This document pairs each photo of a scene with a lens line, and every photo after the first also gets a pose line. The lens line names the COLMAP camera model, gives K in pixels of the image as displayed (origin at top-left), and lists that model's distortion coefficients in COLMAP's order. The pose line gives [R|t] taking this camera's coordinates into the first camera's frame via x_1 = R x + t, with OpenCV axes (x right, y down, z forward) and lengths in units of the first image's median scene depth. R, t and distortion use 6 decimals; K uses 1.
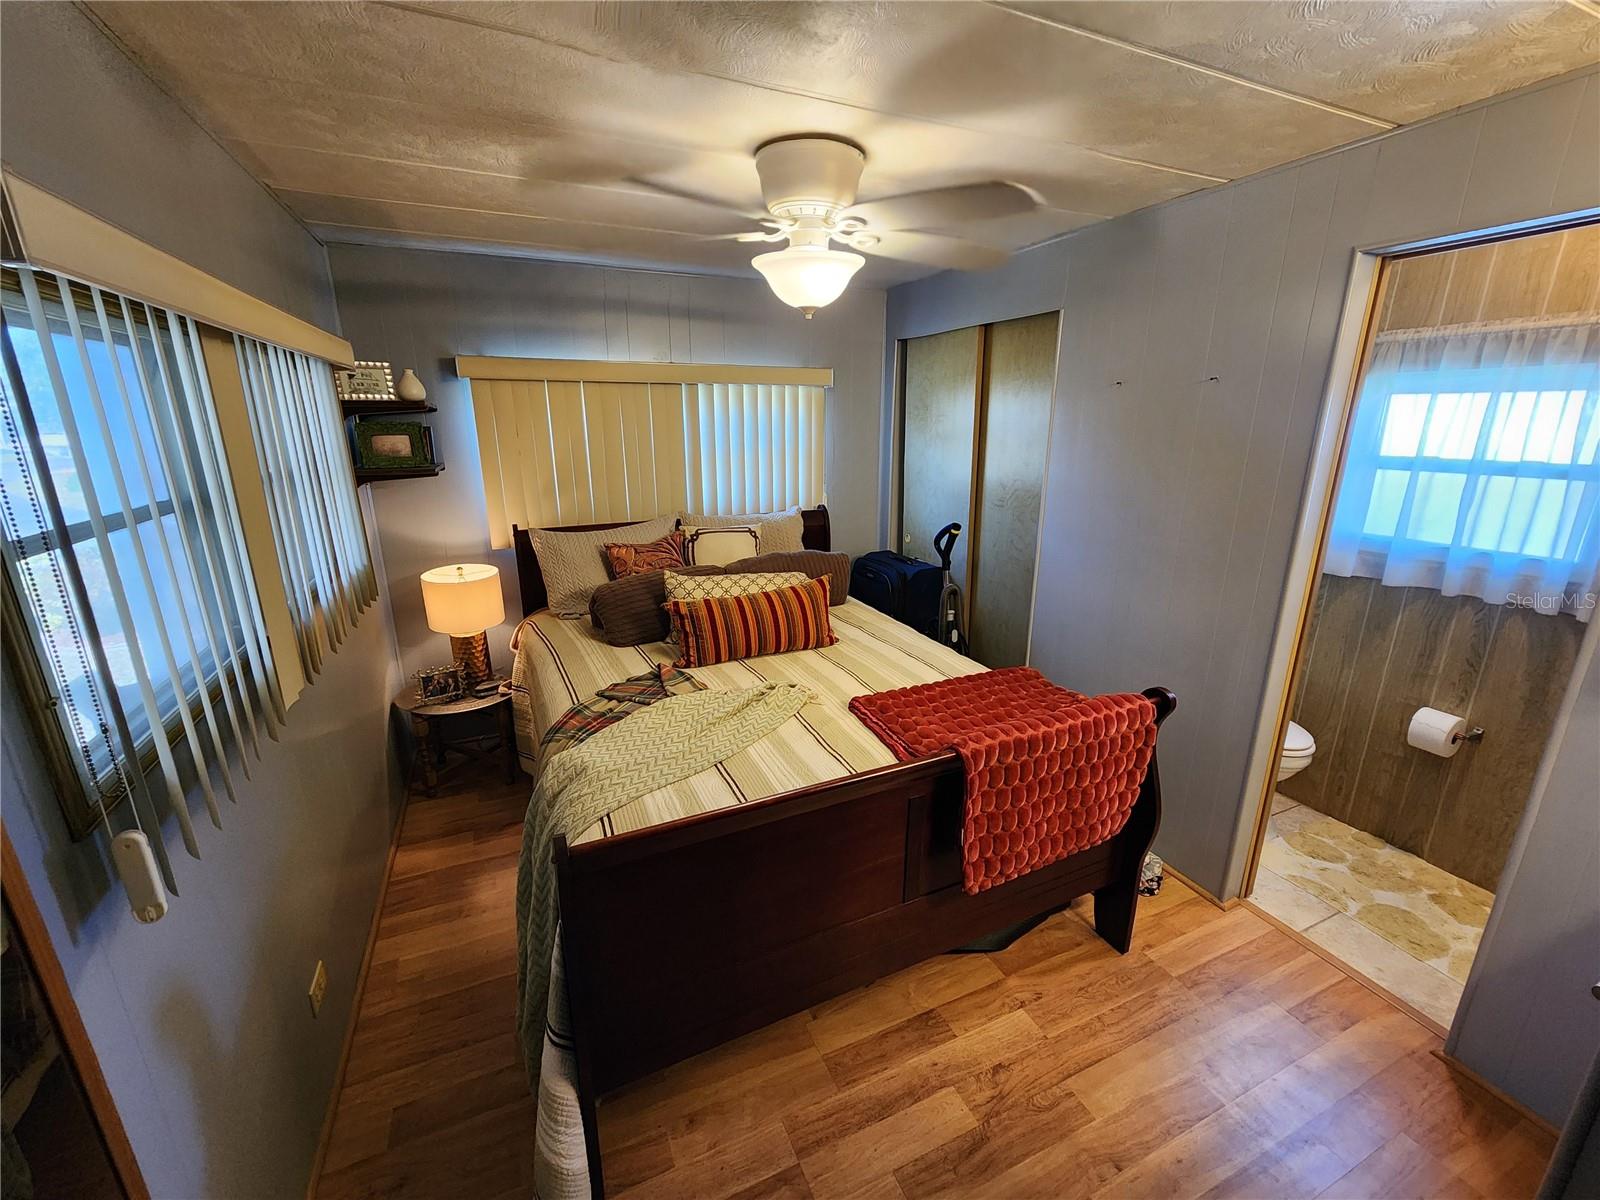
lens RADIAL K [[658.4, 0, 806.9], [0, 658.4, 596.5], [0, 0, 1]] dist [-0.000322, 0.000735]
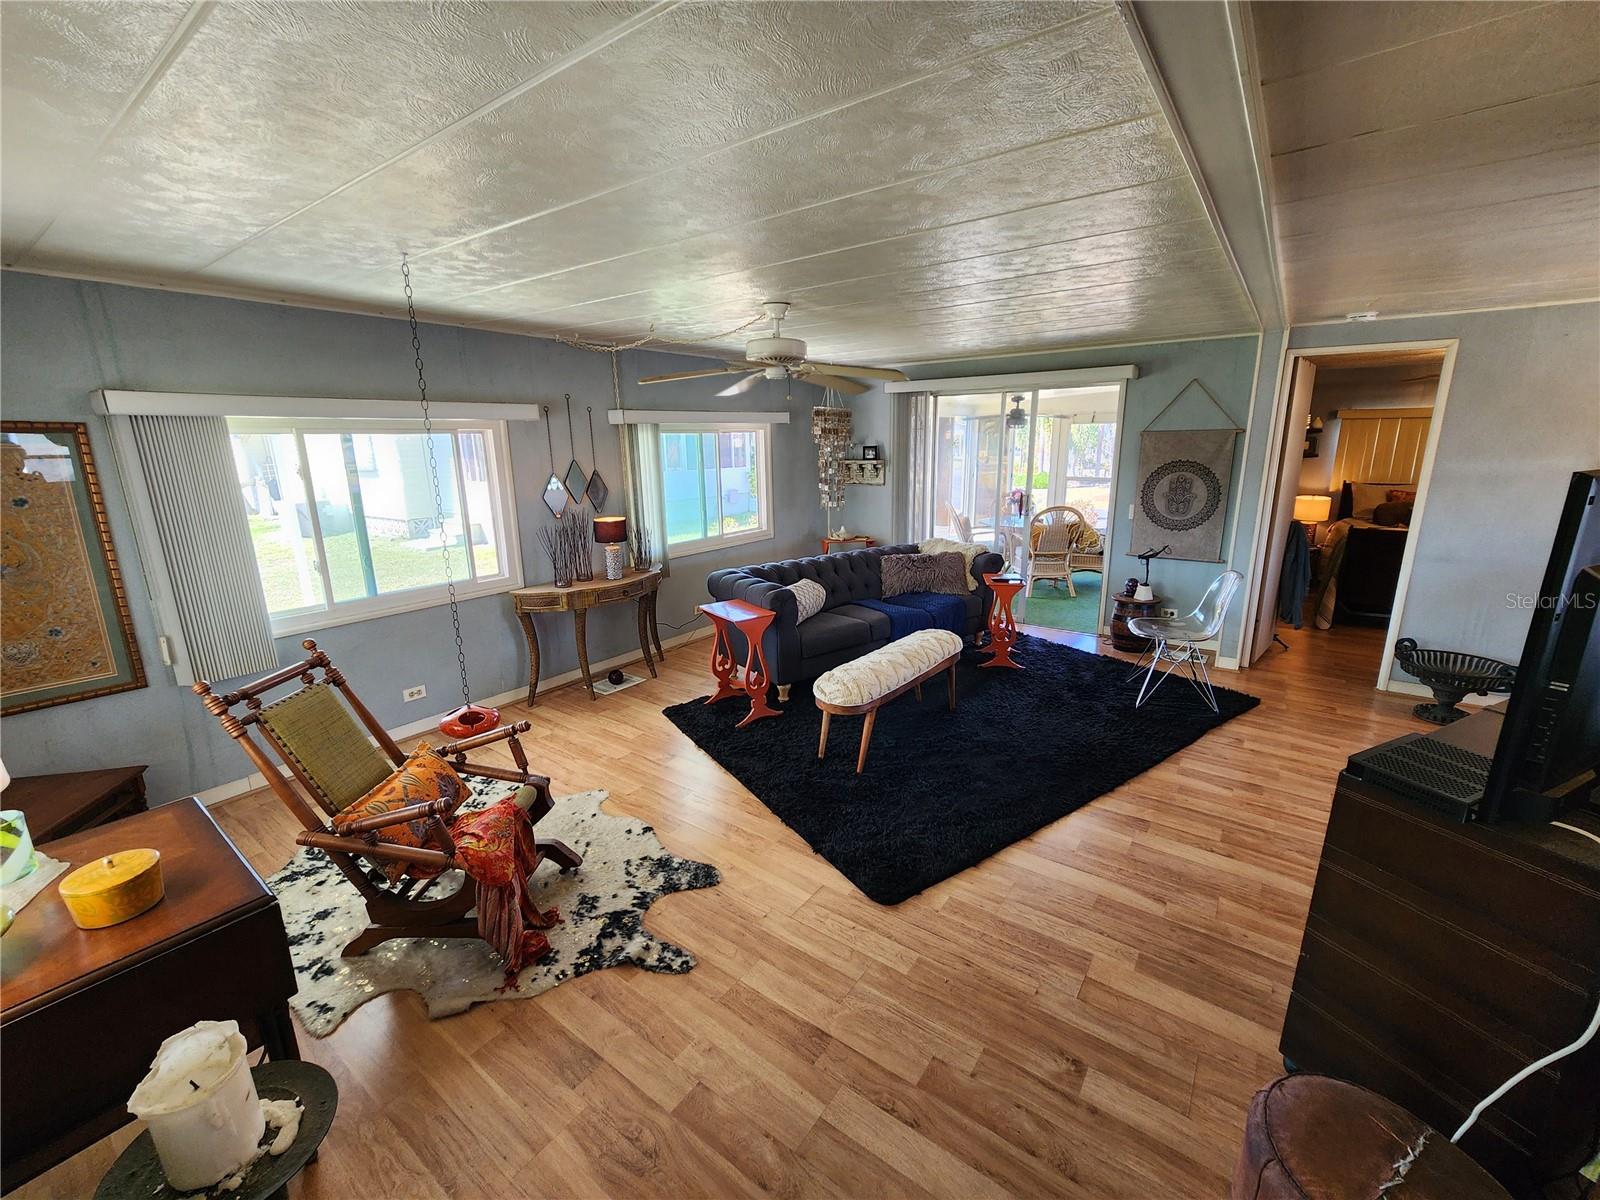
lens RADIAL K [[658.4, 0, 799.9], [0, 658.4, 600.3], [0, 0, 1]] dist [-0.000322, 0.000735]
pose [[0.485863, 0.205718, -0.849481, 0.919847], [-0.221421, 0.969173, 0.108061, 0.638641], [0.845523, 0.135590, 0.516435, -2.381767]]
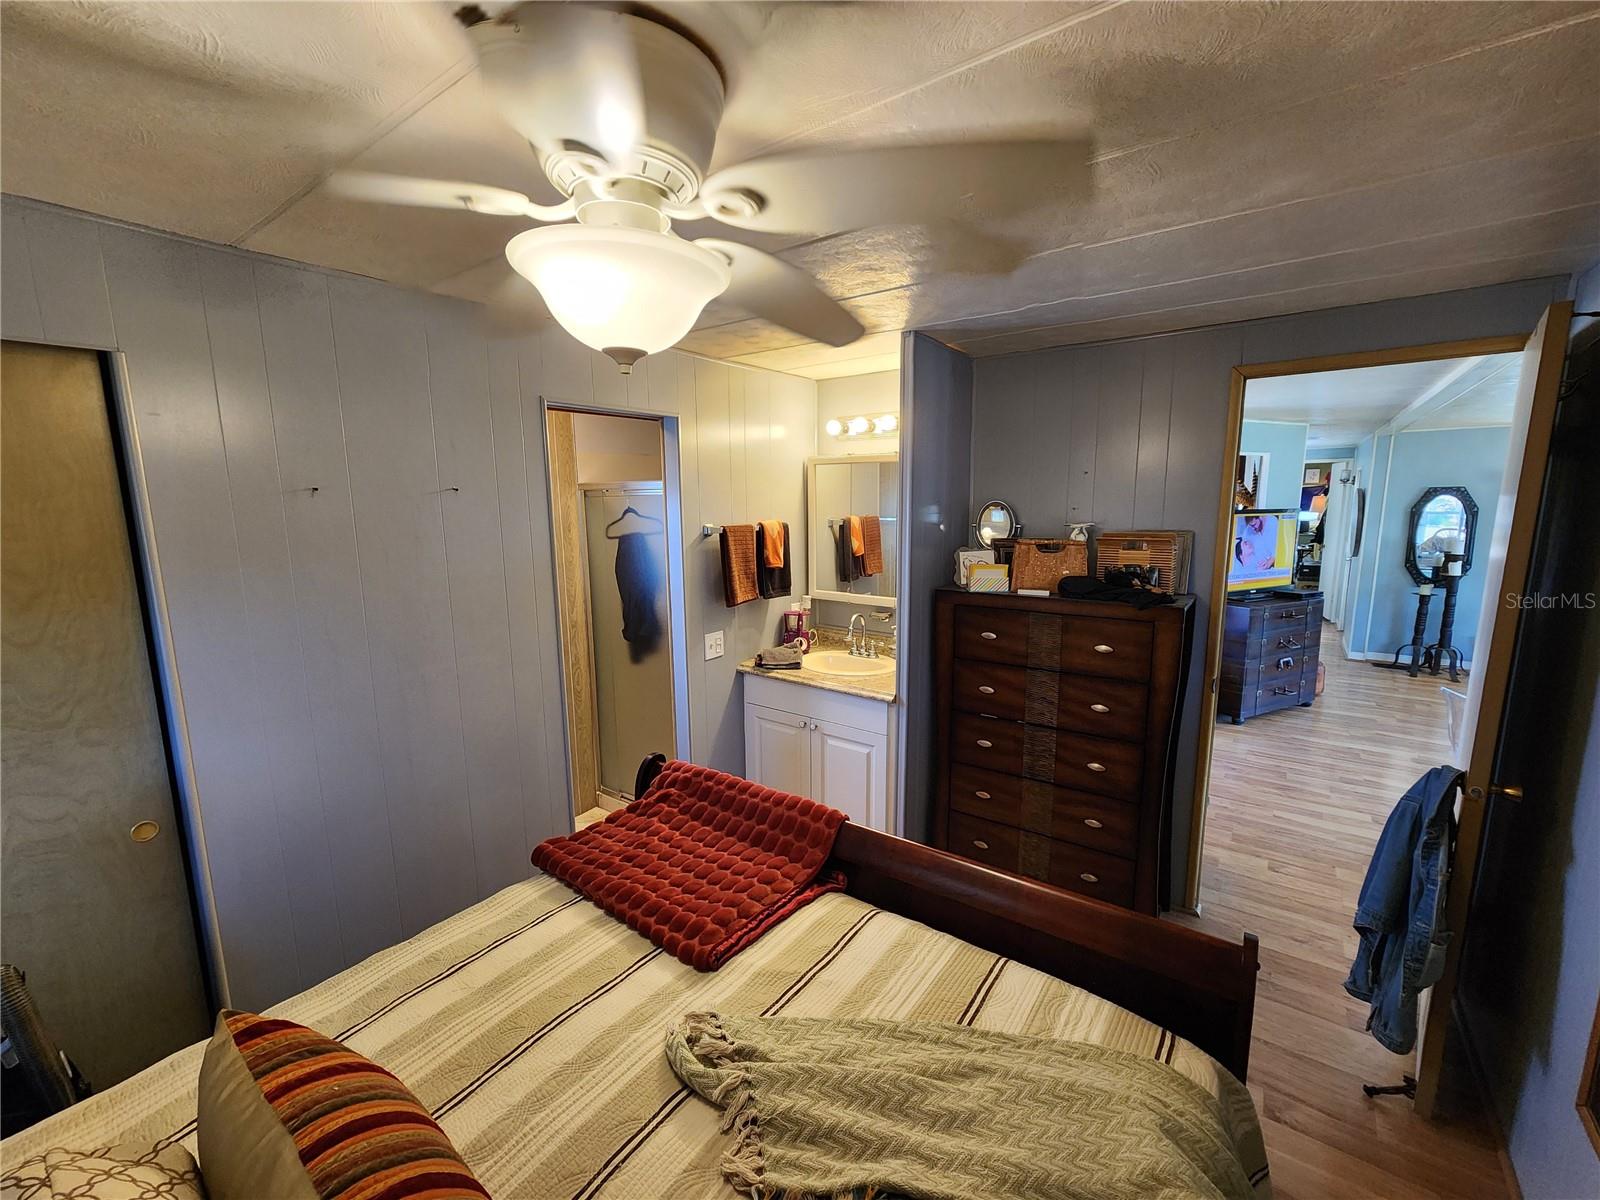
lens RADIAL K [[658.4, 0, 805.7], [0, 658.4, 601.8], [0, 0, 1]] dist [-0.000322, 0.000735]
pose [[-0.489805, -0.130108, 0.862069, -0.439429], [0.240619, 0.930223, 0.277107, -0.291505], [-0.837970, 0.343159, -0.424321, 0.947995]]
